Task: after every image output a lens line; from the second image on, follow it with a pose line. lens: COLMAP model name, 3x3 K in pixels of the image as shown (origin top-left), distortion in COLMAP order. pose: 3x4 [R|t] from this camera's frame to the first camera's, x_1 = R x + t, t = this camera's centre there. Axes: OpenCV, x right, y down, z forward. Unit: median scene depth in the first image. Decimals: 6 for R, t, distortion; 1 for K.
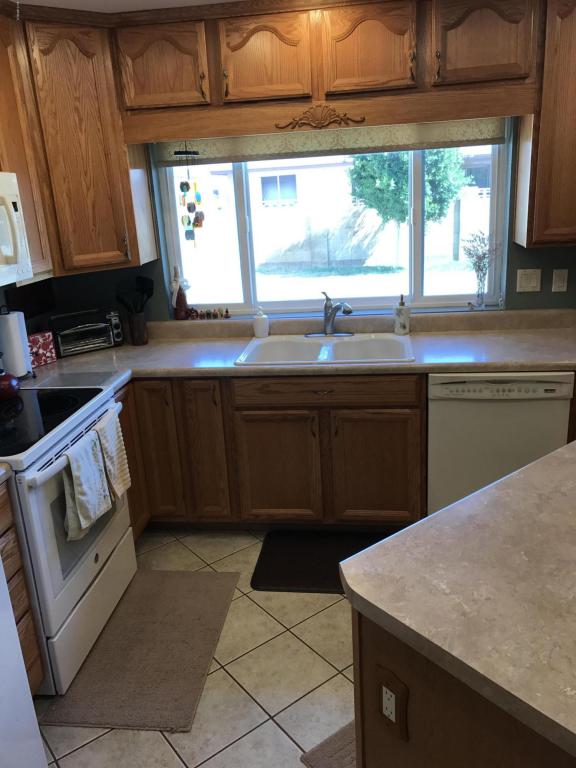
lens RADIAL K [[629.1, 0, 288.0], [0, 629.1, 384.0], [0, 0, 1]] dist [0.053492, -0.057205]
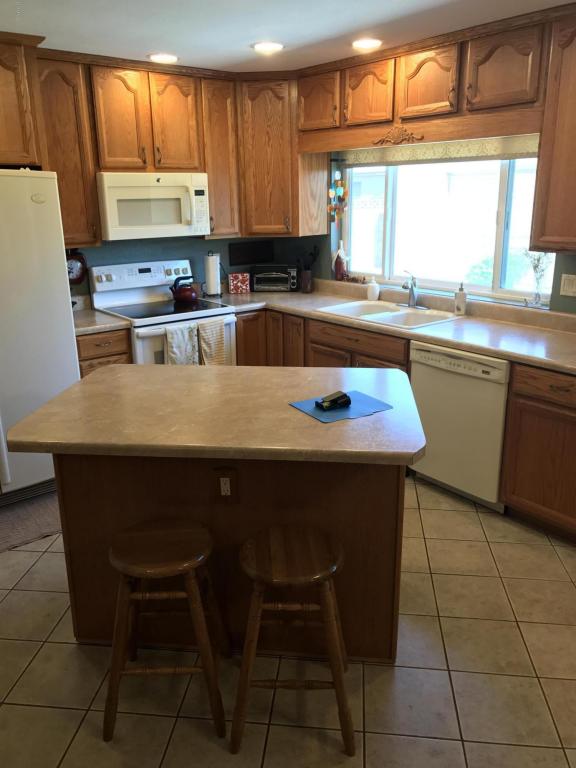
lens RADIAL K [[653.6, 0, 287.2], [0, 653.6, 385.9], [0, 0, 1]] dist [0.041635, 0.000766]
pose [[0.714115, 0.244345, -0.655999, 0.923094], [-0.233085, 0.966628, 0.106313, -0.008497], [0.660084, 0.076984, 0.747237, -0.141084]]
